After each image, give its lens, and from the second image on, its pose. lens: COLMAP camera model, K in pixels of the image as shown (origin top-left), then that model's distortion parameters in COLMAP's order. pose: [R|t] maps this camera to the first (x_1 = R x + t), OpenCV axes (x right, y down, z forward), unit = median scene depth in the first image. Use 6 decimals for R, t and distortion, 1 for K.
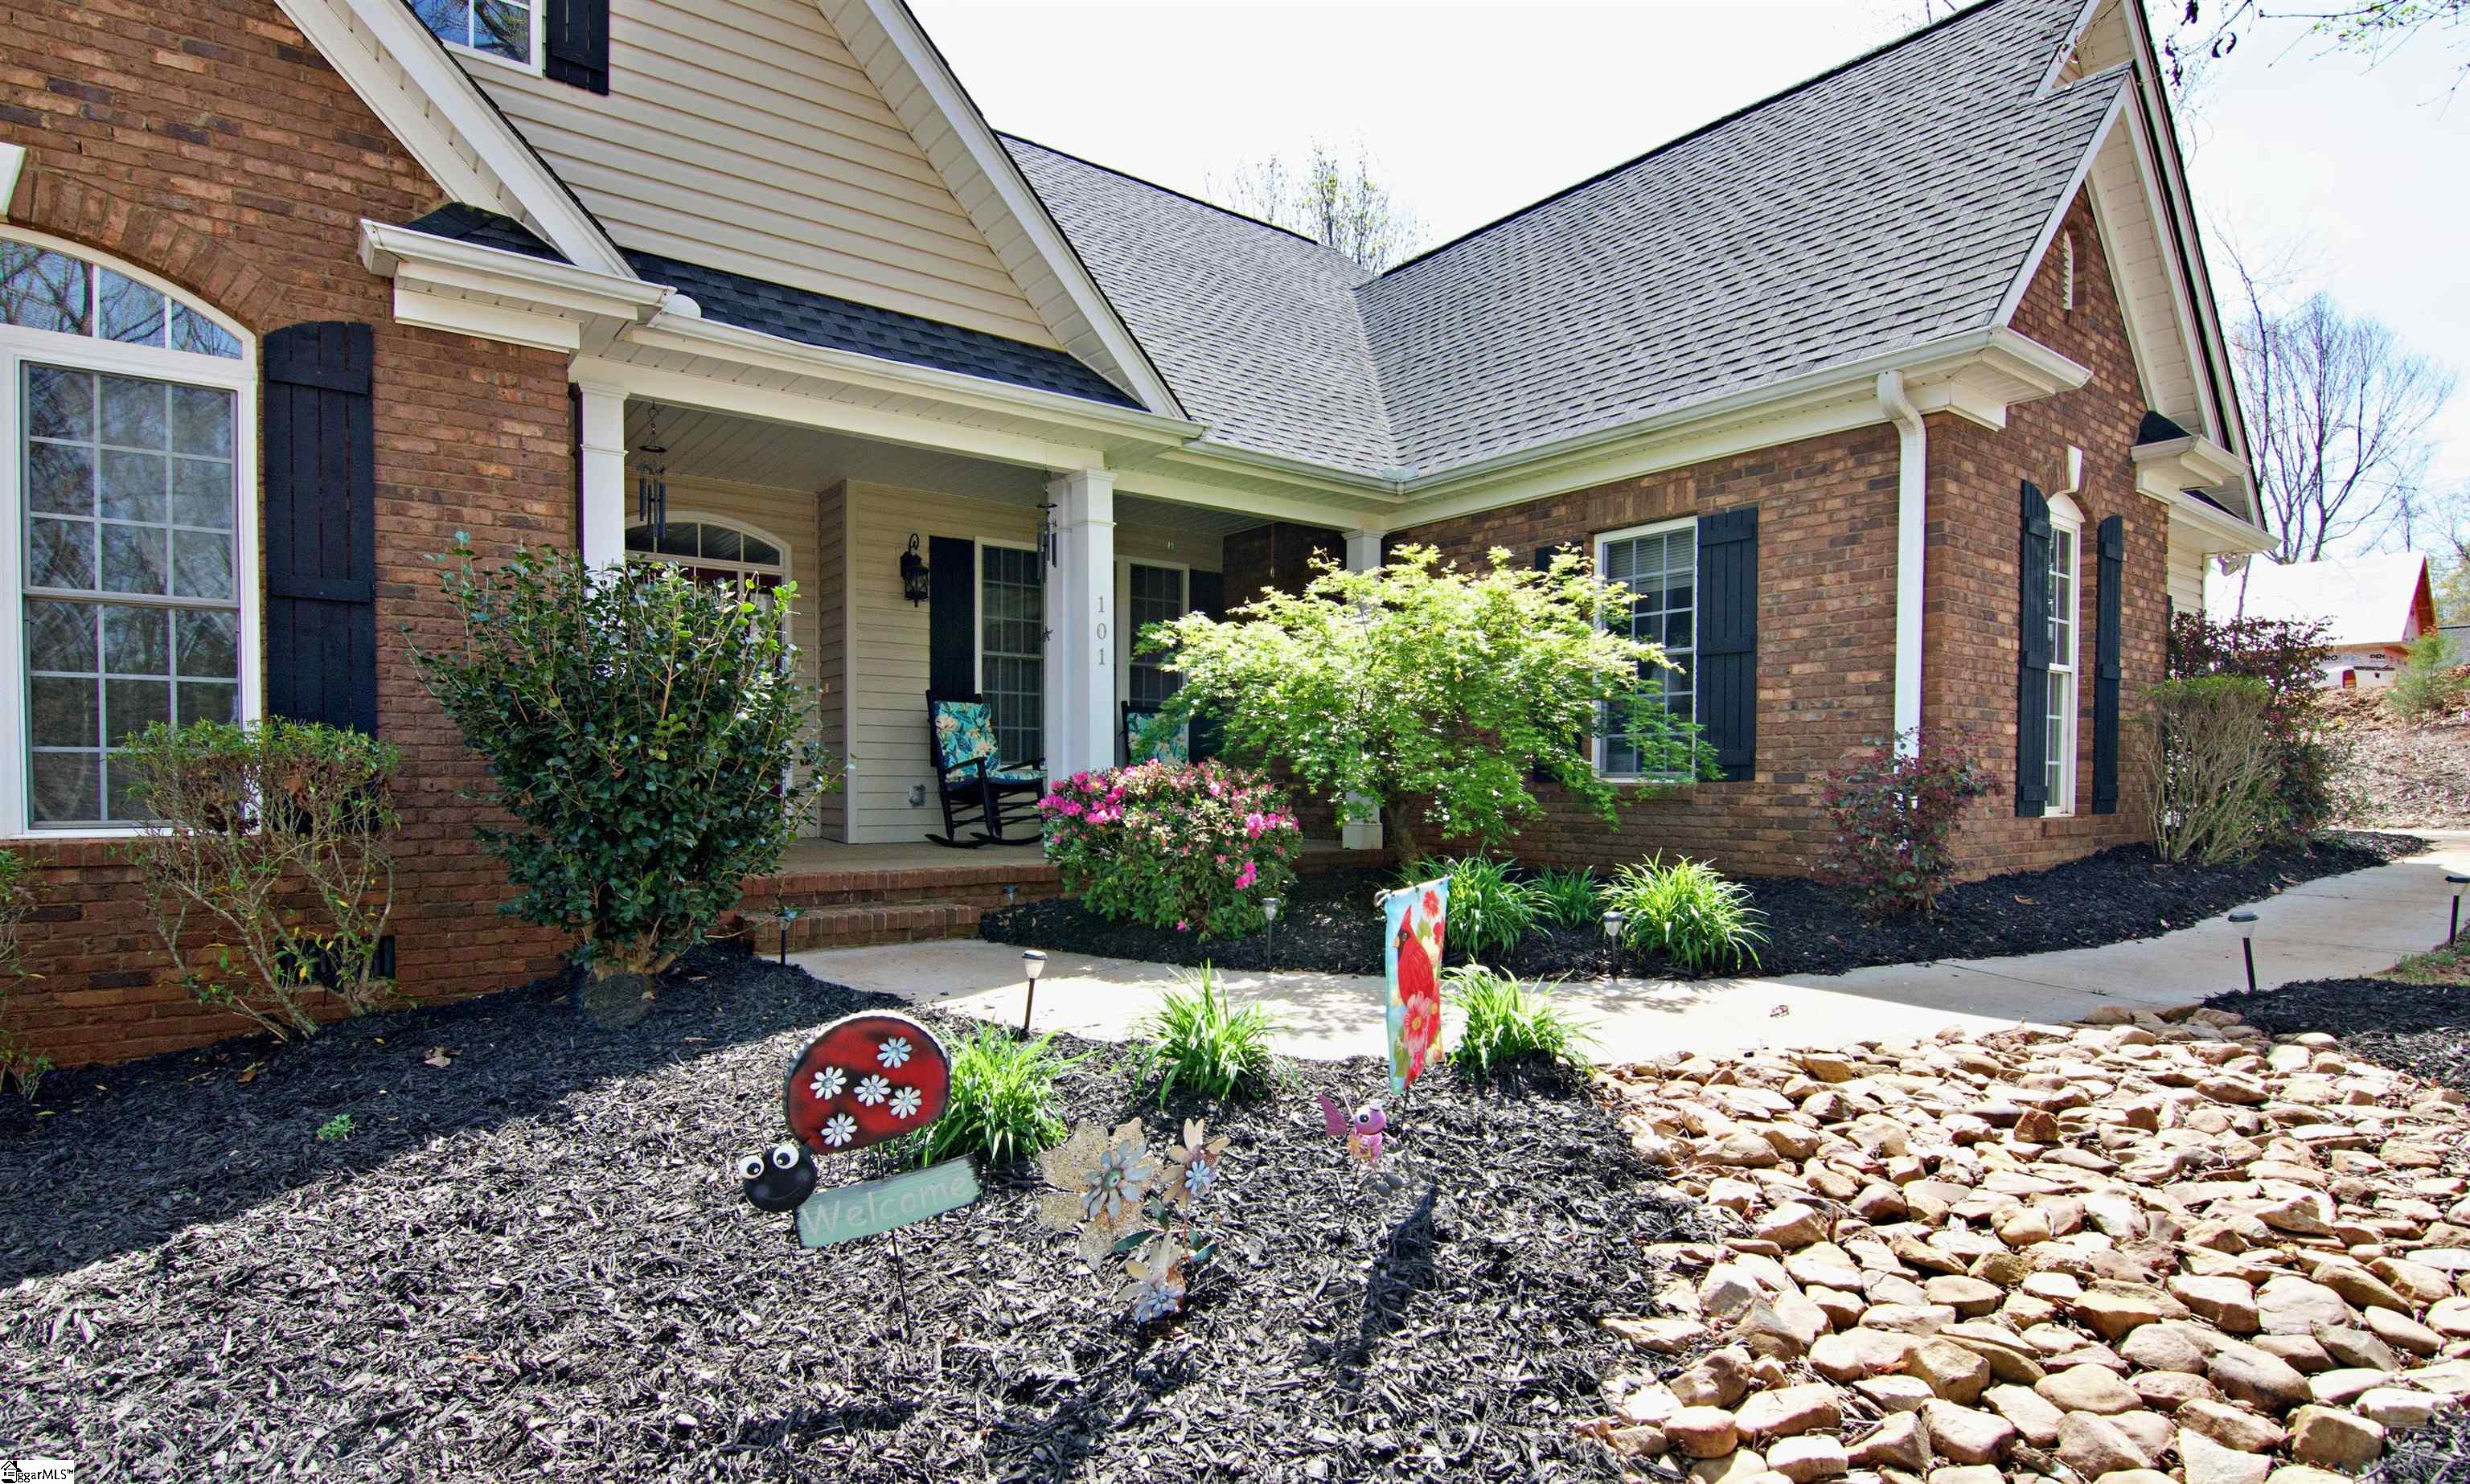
lens RADIAL K [[1209.9, 0, 1201.0], [0, 1209.9, 818.2], [0, 0, 1]] dist [0.000577, -0.000173]
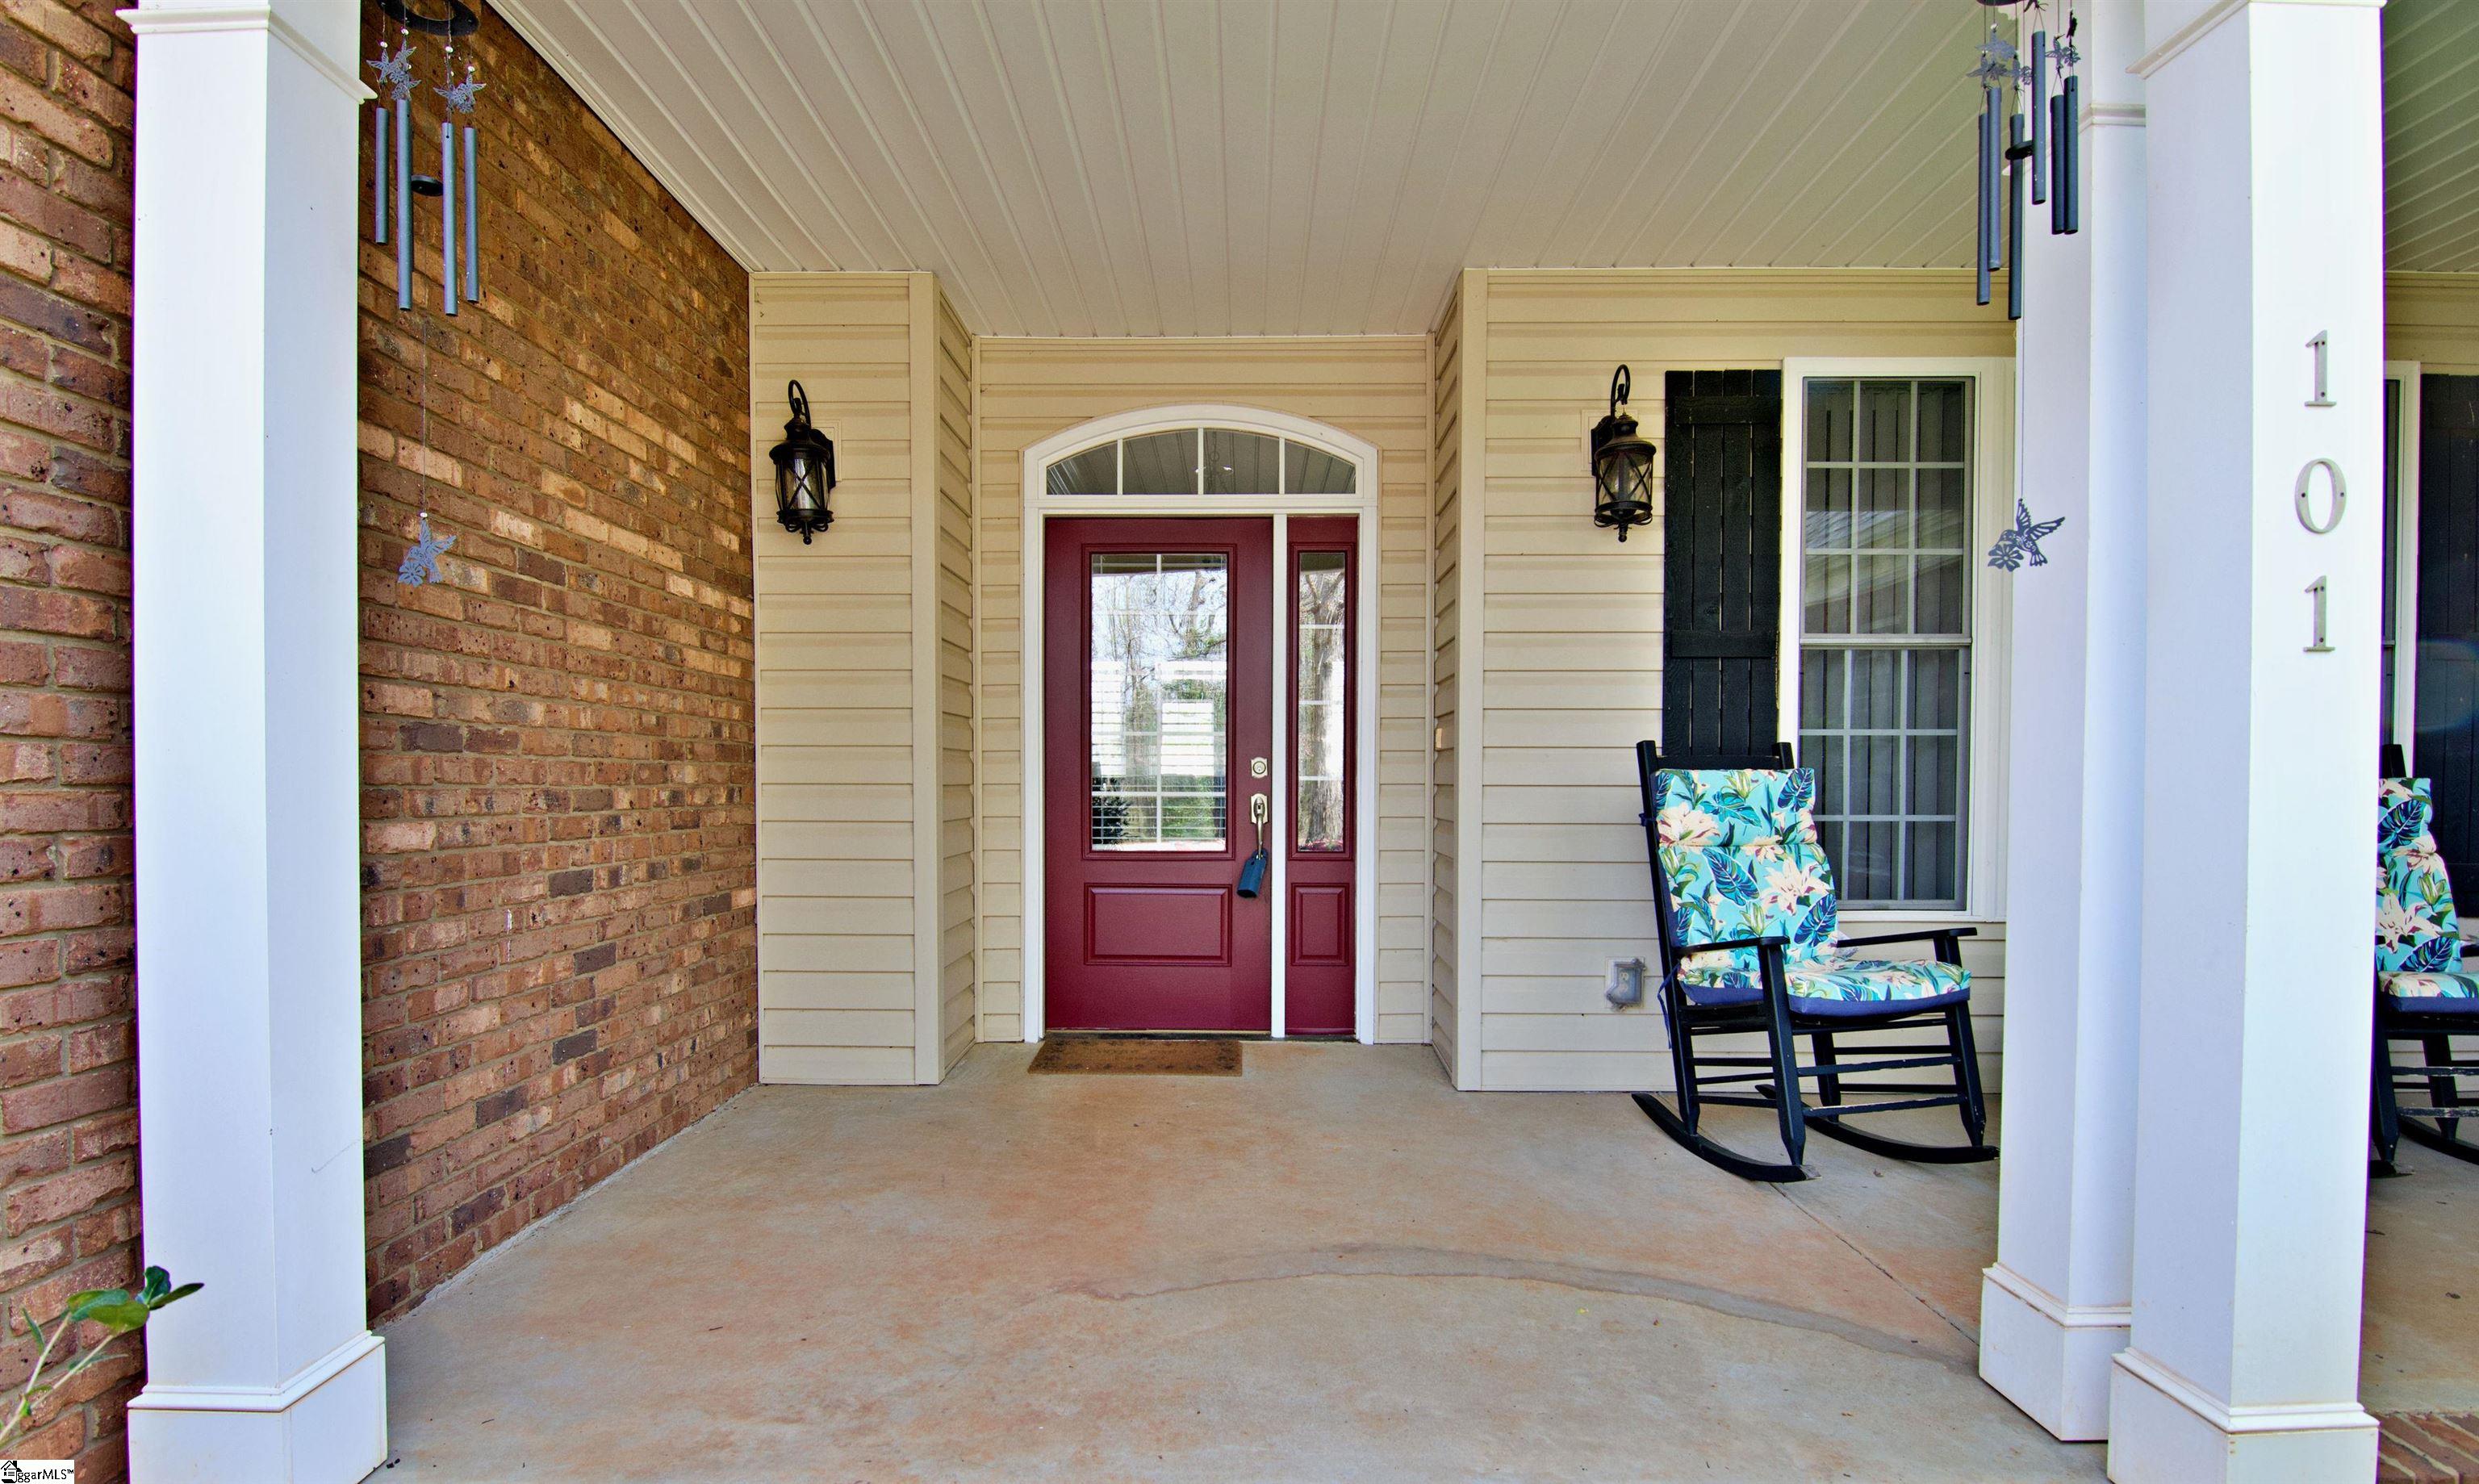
lens RADIAL K [[1214.4, 0, 1205.4], [0, 1214.4, 818.5], [0, 0, 1]] dist [0.000577, -0.000173]
pose [[0.794221, 0.016200, -0.607413, -0.093355], [-0.026494, 0.999617, -0.007982, -0.071154], [0.607051, 0.022432, 0.794346, 0.577445]]
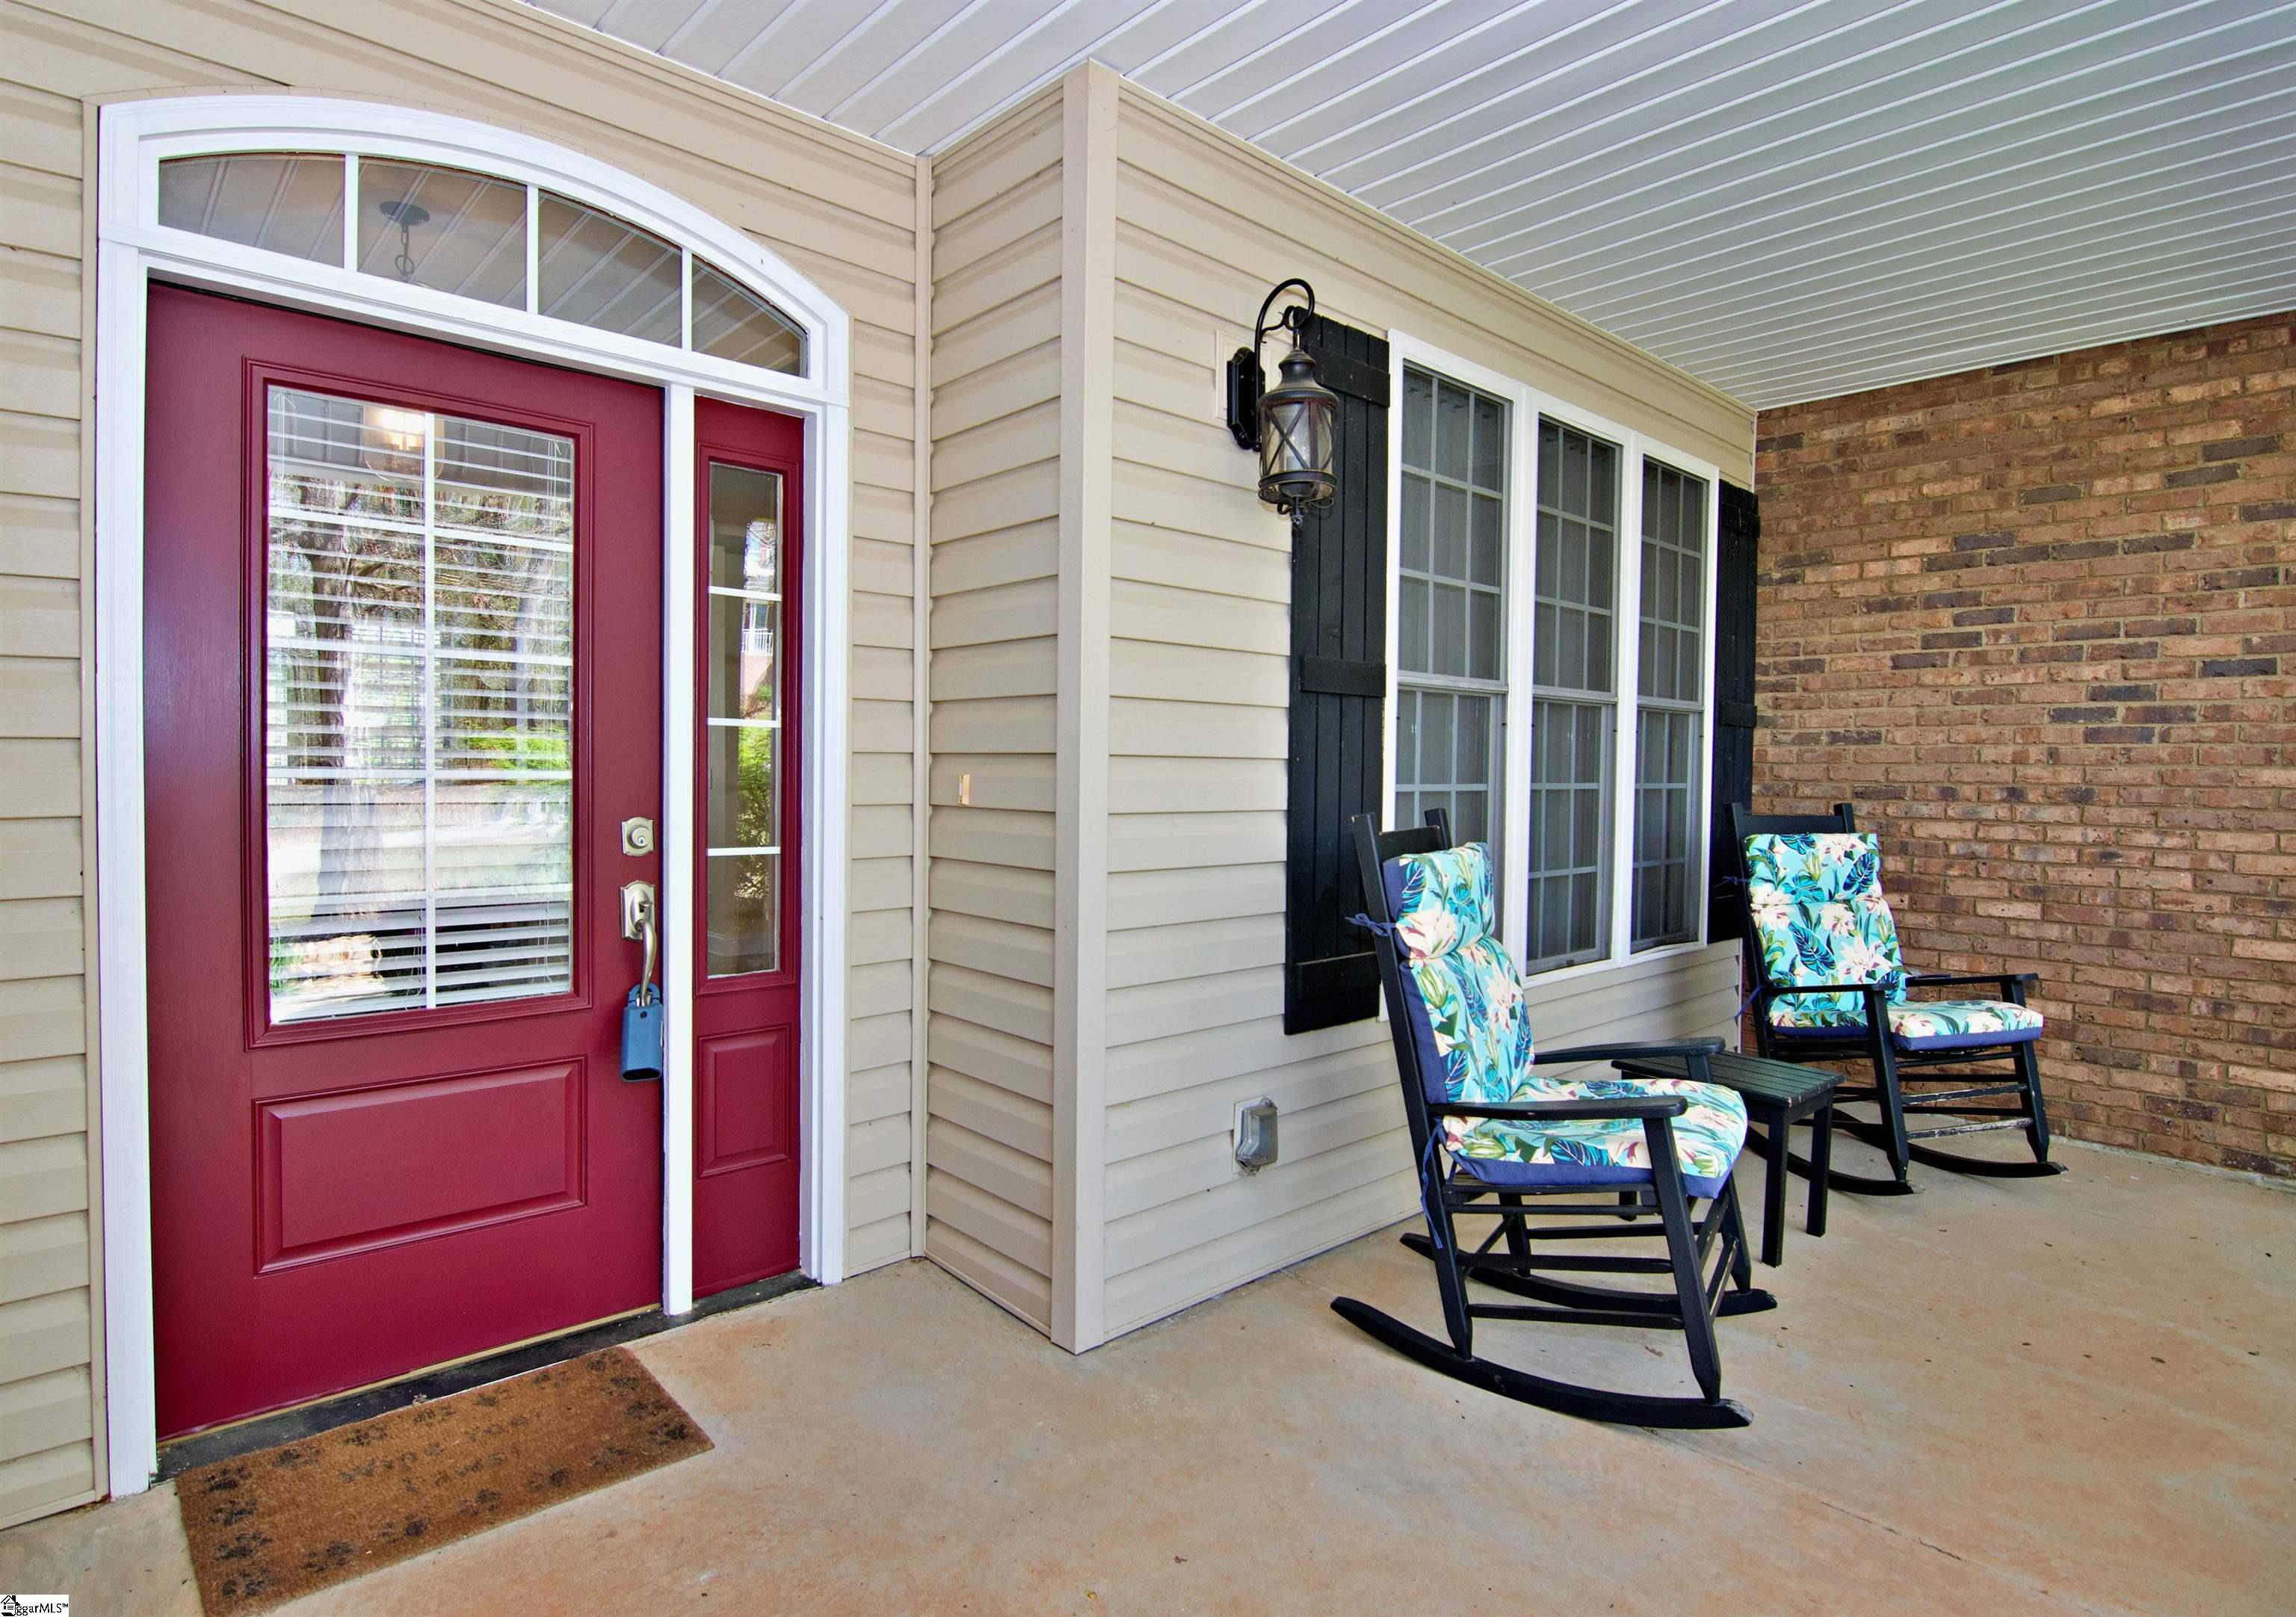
lens RADIAL K [[1225.2, 0, 1148.1], [0, 1225.2, 799.2], [0, 0, 1]] dist [0.002391, -0.019433]
pose [[0.992926, 0.005493, 0.118609, -0.301521], [-0.003520, 0.999852, -0.016841, -0.101238], [-0.118683, 0.016304, 0.992798, 0.699680]]
